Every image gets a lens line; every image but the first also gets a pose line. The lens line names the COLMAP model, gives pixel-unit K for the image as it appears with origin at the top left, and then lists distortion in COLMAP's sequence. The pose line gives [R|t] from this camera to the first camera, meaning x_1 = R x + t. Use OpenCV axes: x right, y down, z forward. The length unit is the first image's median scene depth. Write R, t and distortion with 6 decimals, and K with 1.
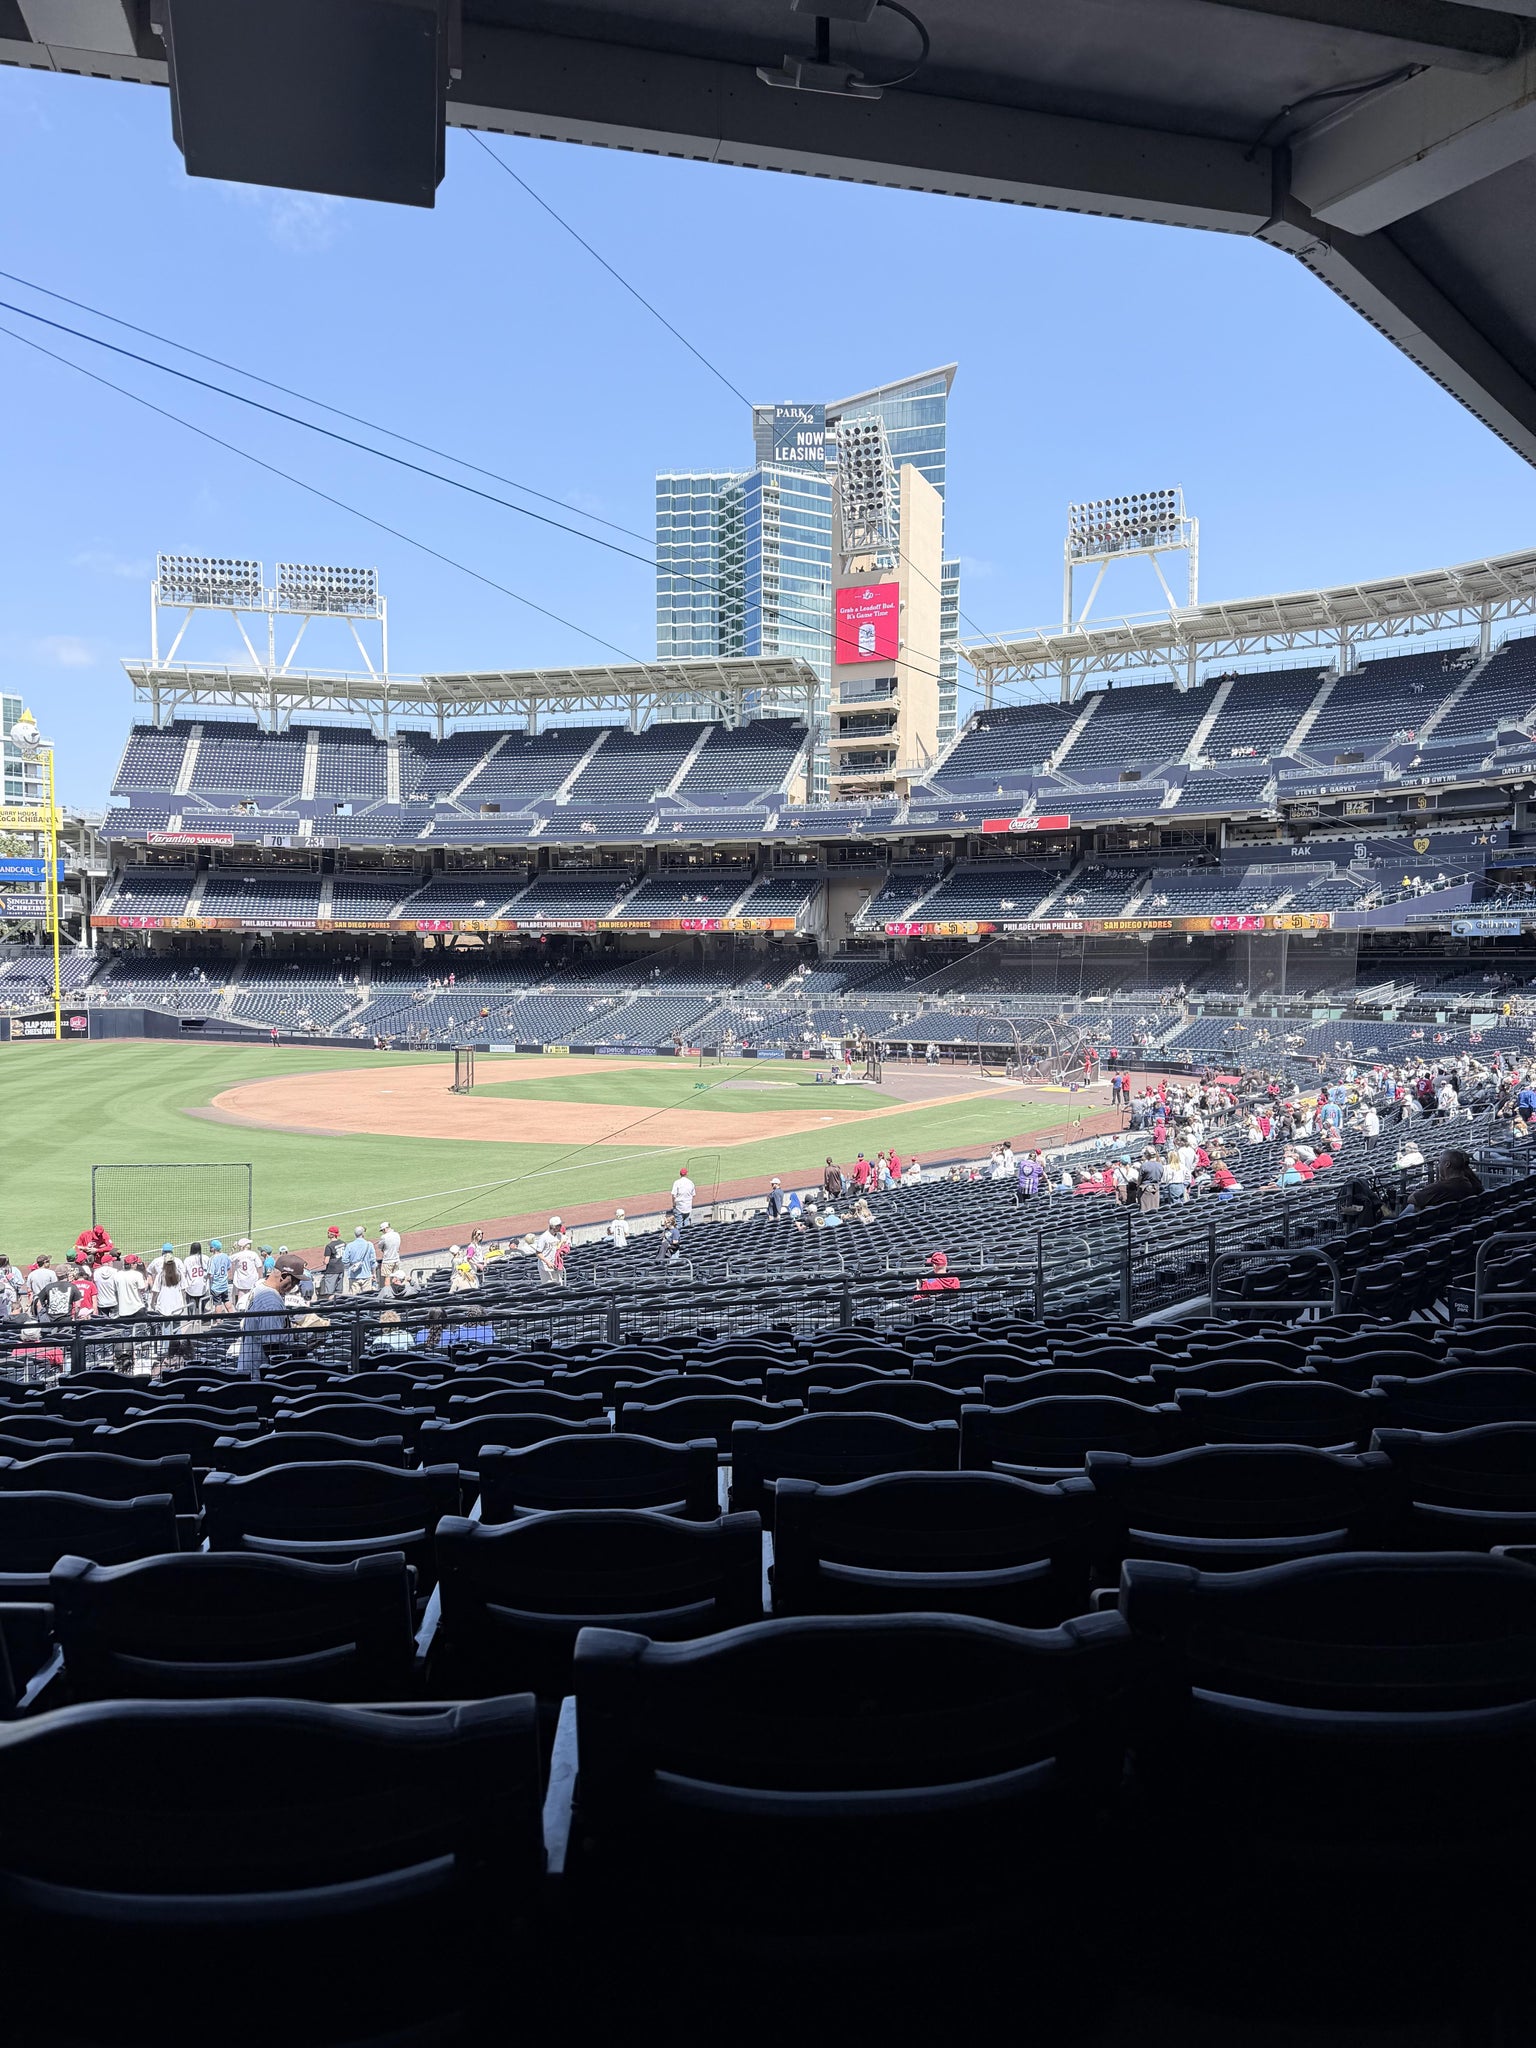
lens RADIAL K [[1461.6, 0, 752.9], [0, 1461.6, 1038.5], [0, 0, 1]] dist [0.118968, -0.196324]
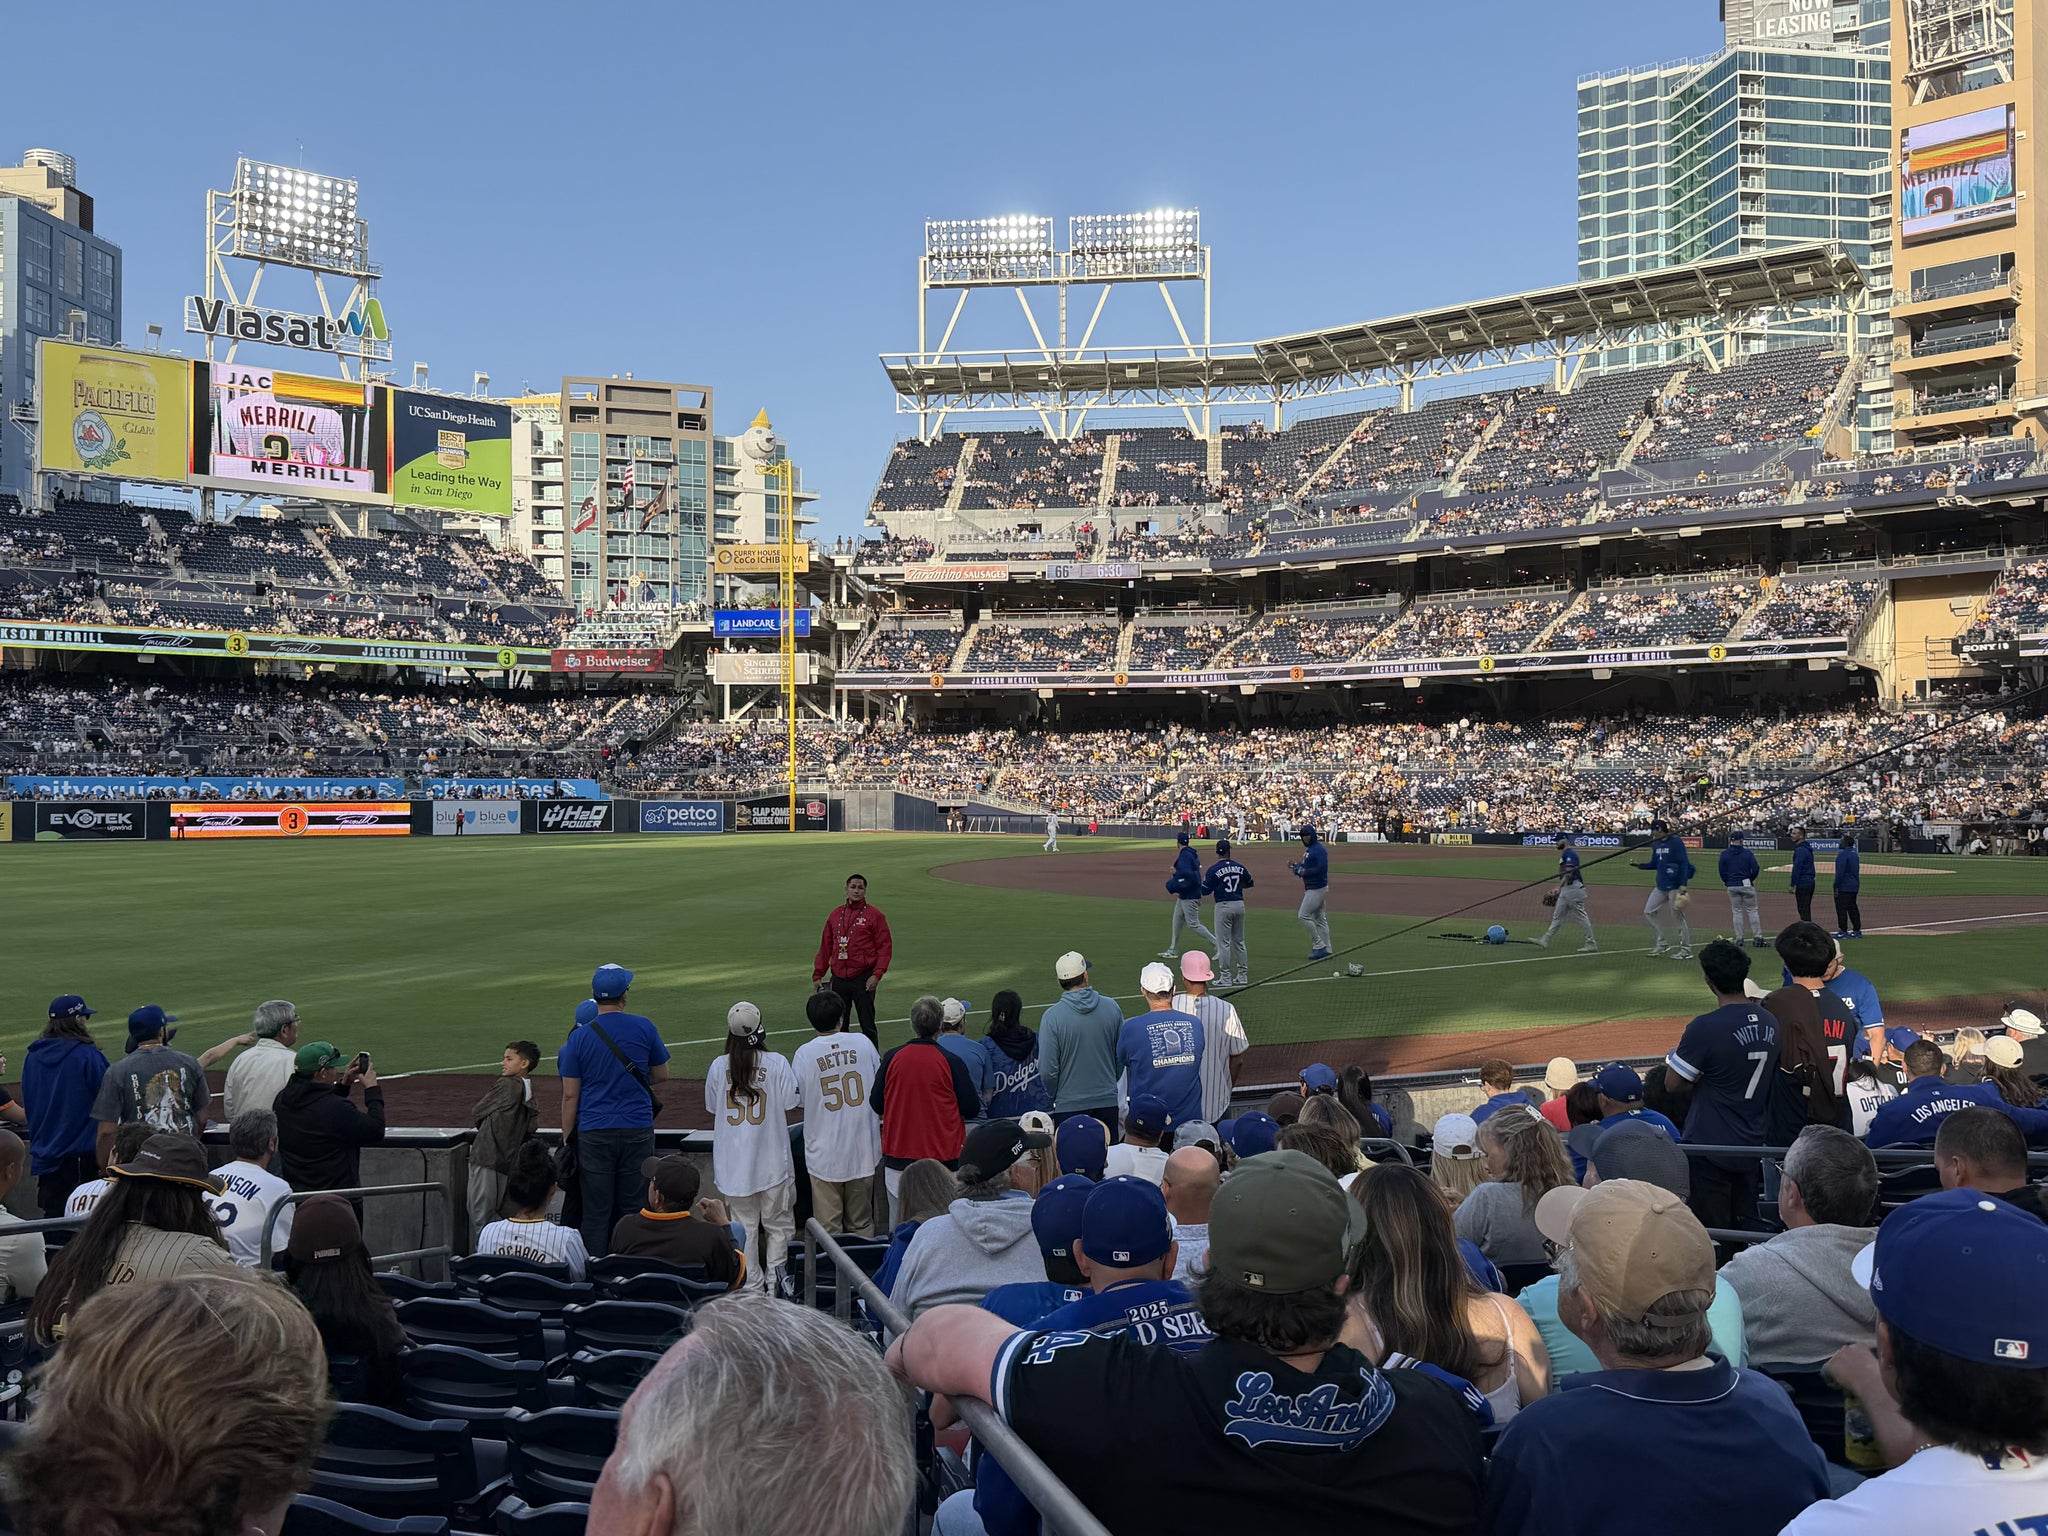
lens RADIAL K [[1801.1, 0, 1015.7], [0, 1801.1, 795.1], [0, 0, 1]] dist [0.142543, -0.231155]
pose [[0.939587, -0.004539, -0.342279, -0.031622], [-0.011685, 0.998904, -0.045322, 0.020997], [0.342109, 0.046583, 0.938505, 0.139976]]
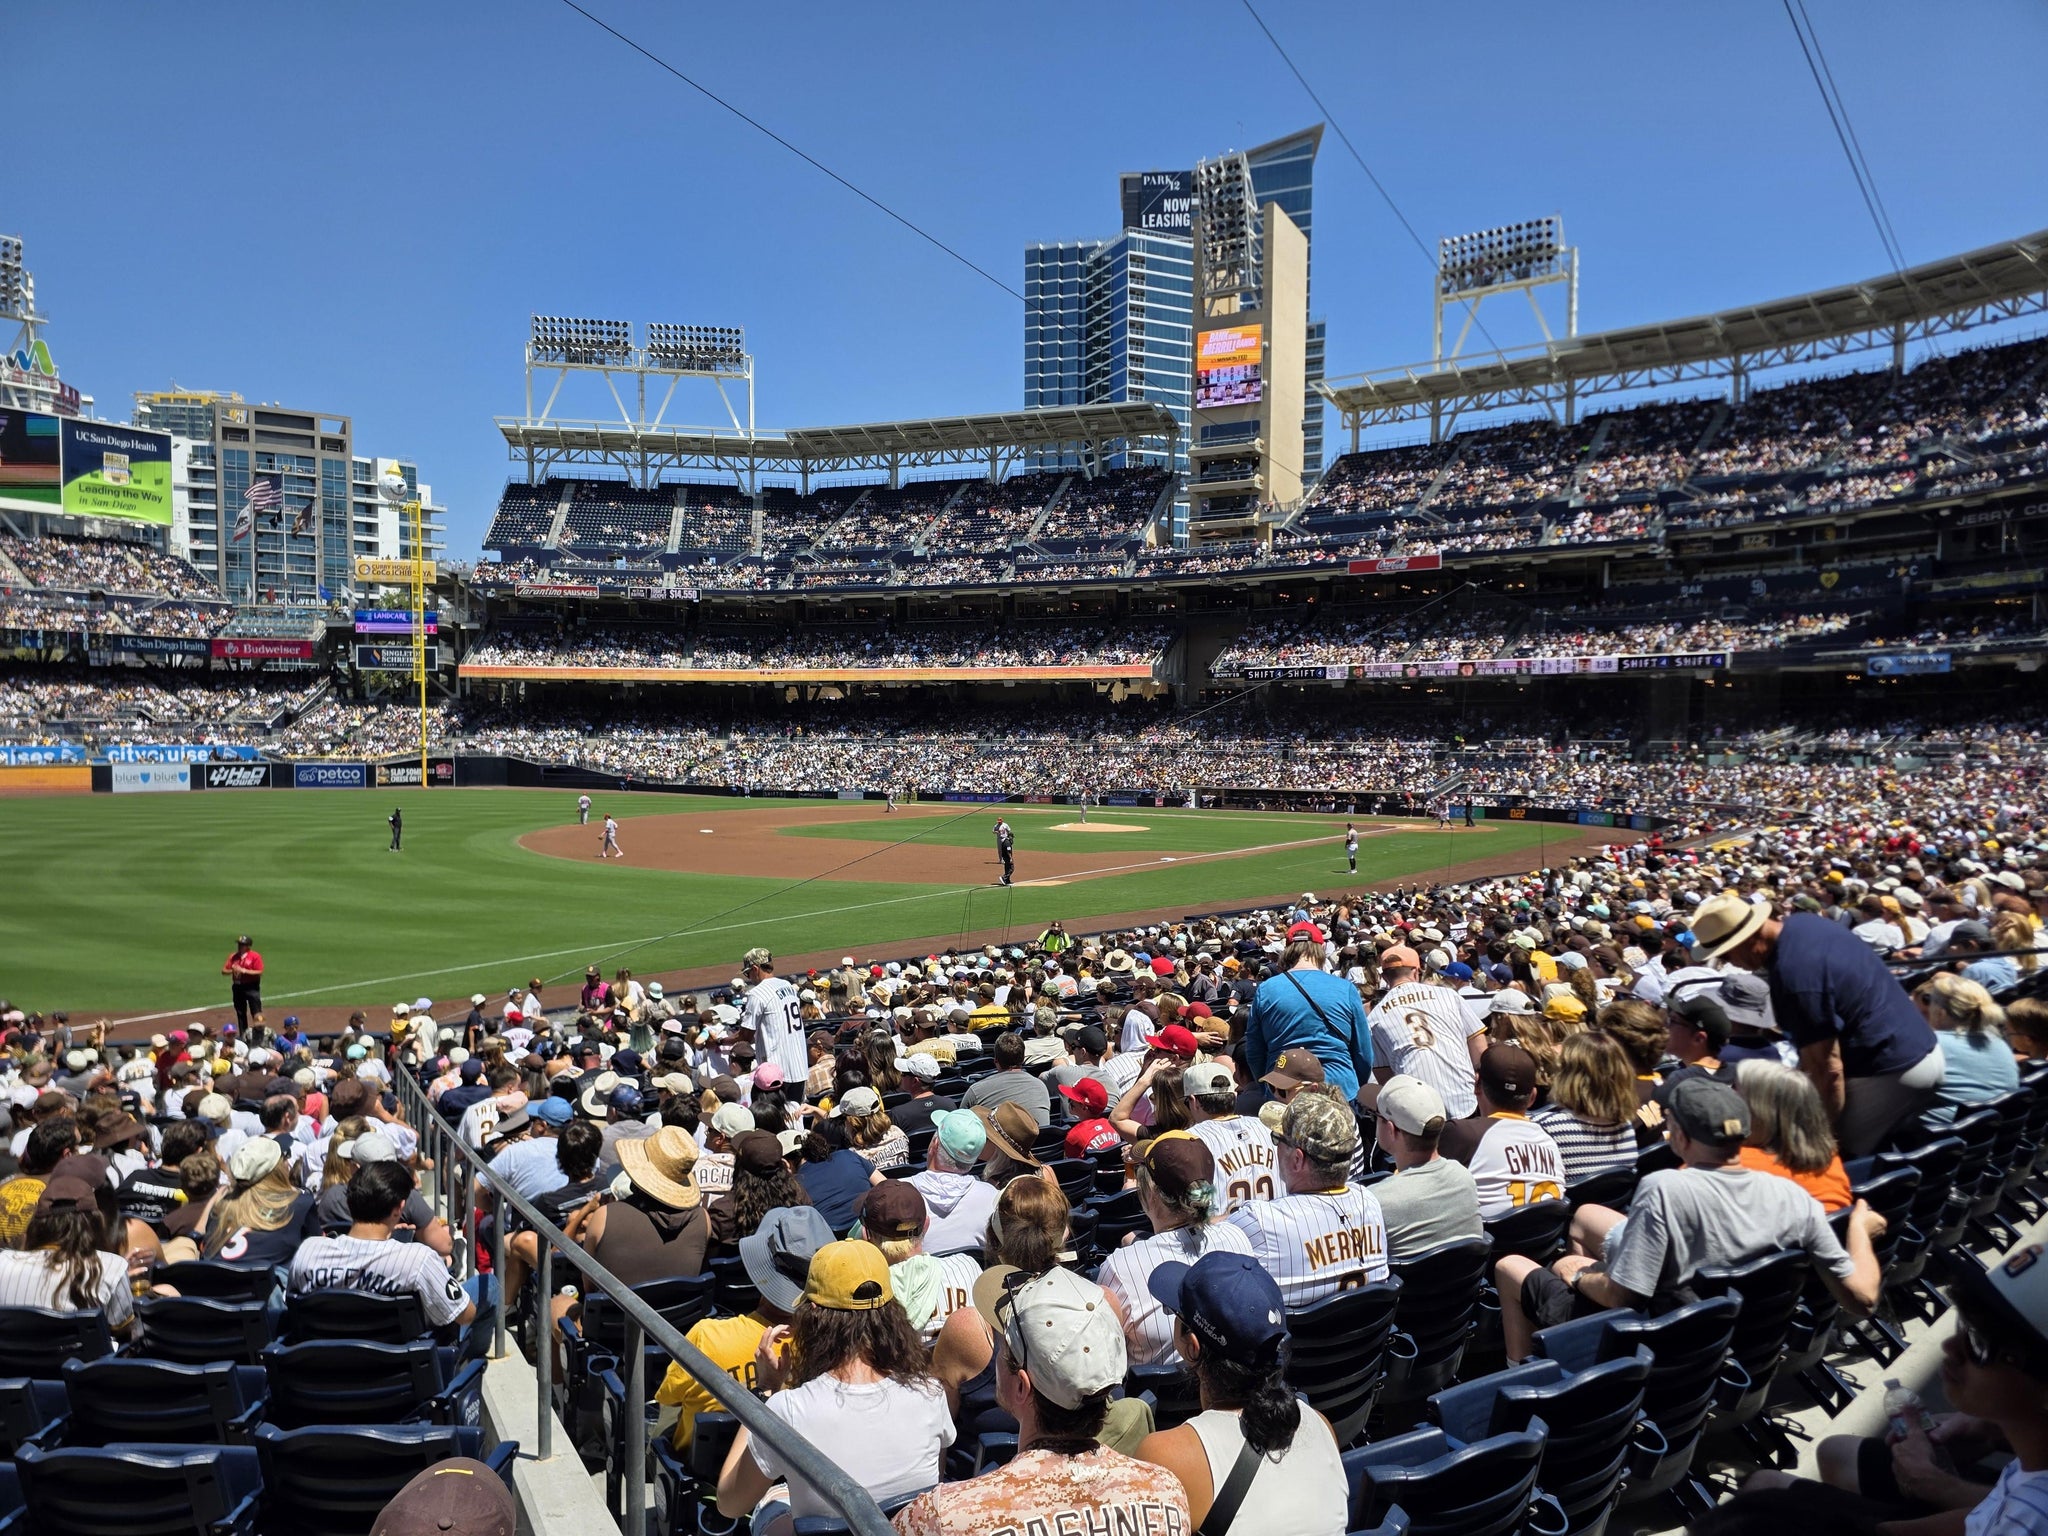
lens RADIAL K [[1392.7, 0, 1024.0], [0, 1392.7, 786.2], [0, 0, 1]] dist [0.073116, -0.053041]
pose [[0.997378, 0.003826, -0.072262, 0.010157], [-0.004648, 0.999926, -0.011212, 0.008332], [0.072214, 0.011518, 0.997323, 0.062482]]
